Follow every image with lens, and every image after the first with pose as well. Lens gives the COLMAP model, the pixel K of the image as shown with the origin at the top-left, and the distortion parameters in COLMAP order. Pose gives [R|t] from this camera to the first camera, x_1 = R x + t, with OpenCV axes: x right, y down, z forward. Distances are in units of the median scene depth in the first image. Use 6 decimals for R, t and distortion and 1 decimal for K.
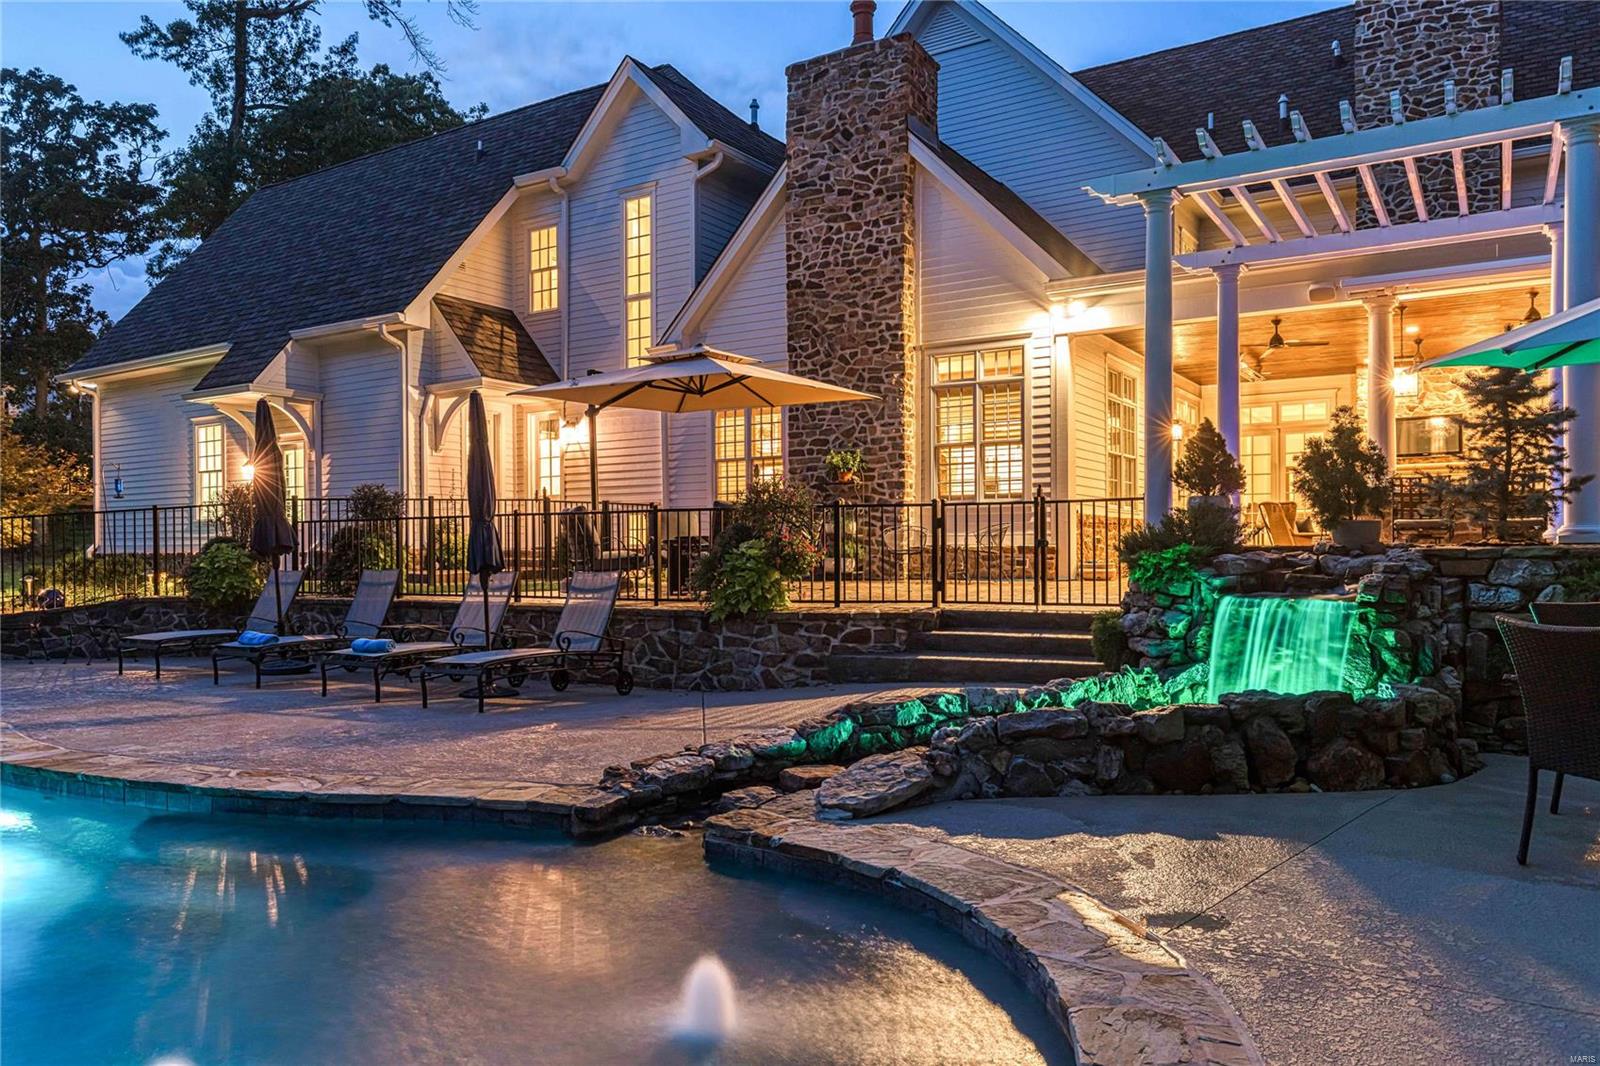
lens RADIAL K [[1124.2, 0, 800.0], [0, 1124.2, 533.0], [0, 0, 1]] dist [0.003120, -0.002603]
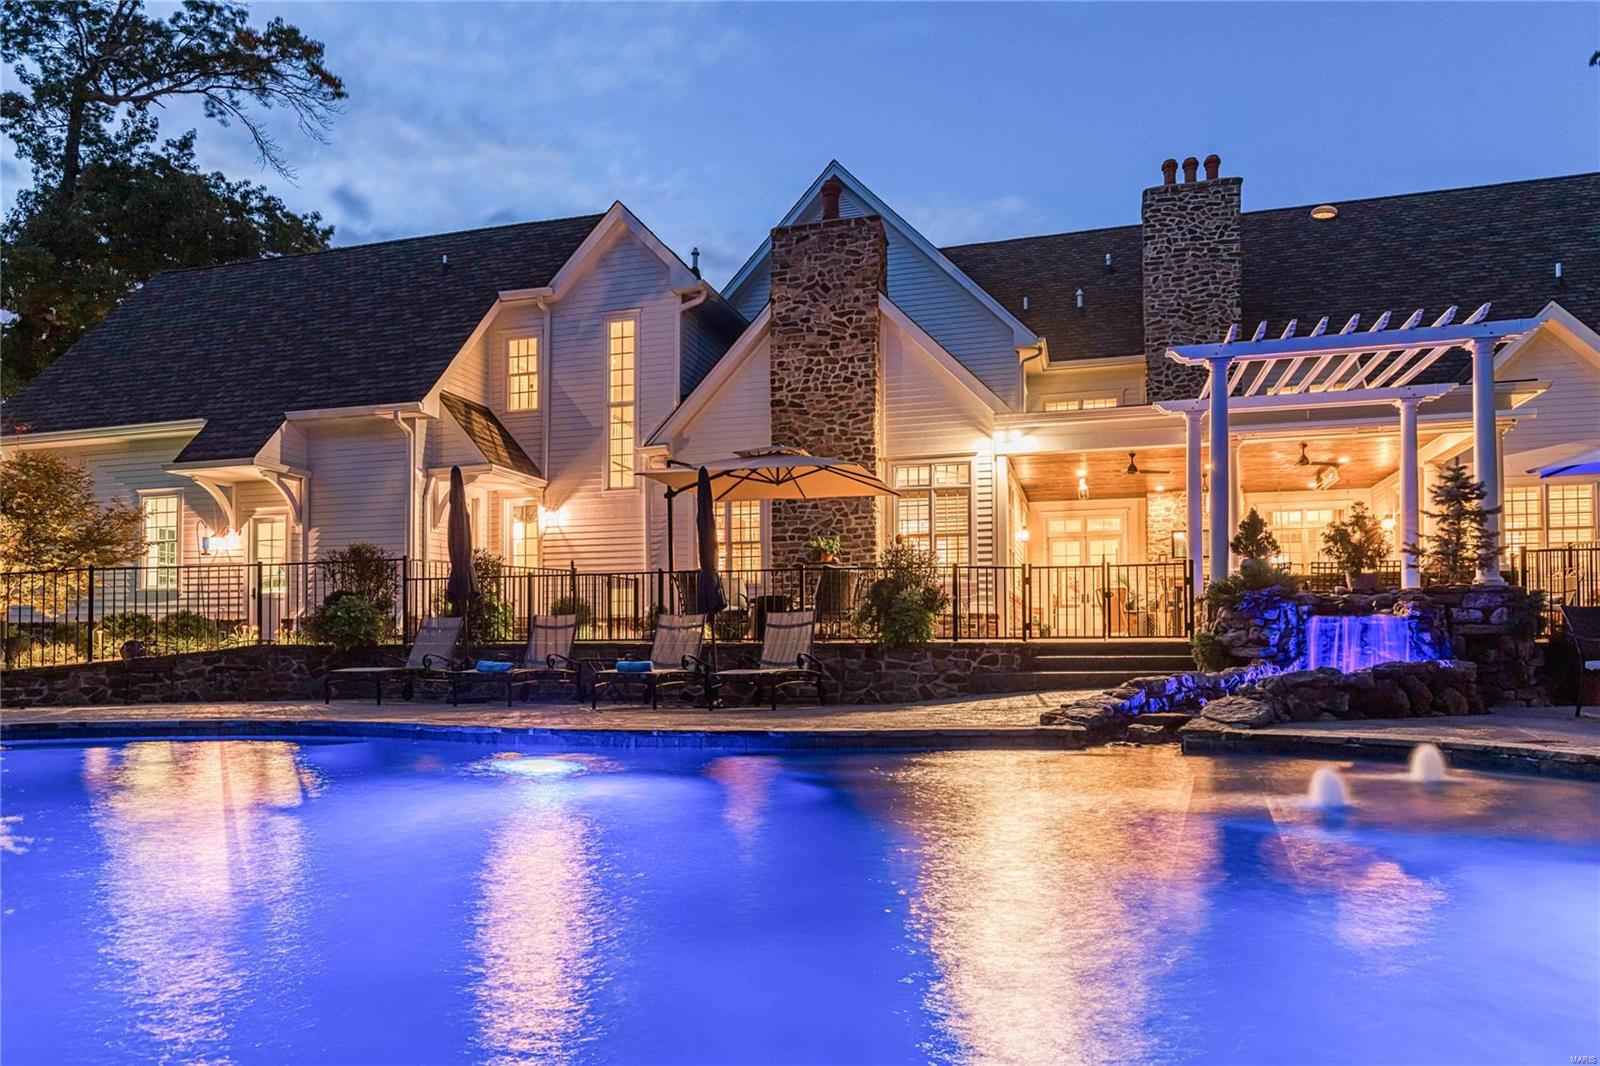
lens RADIAL K [[1005.5, 0, 804.0], [0, 1005.5, 599.9], [0, 0, 1]] dist [0.003777, 0.000352]
pose [[0.960239, 0.018231, 0.278584, -0.286761], [-0.008308, 0.999290, -0.036759, 0.036884], [-0.279056, 0.032982, 0.959708, -0.065433]]
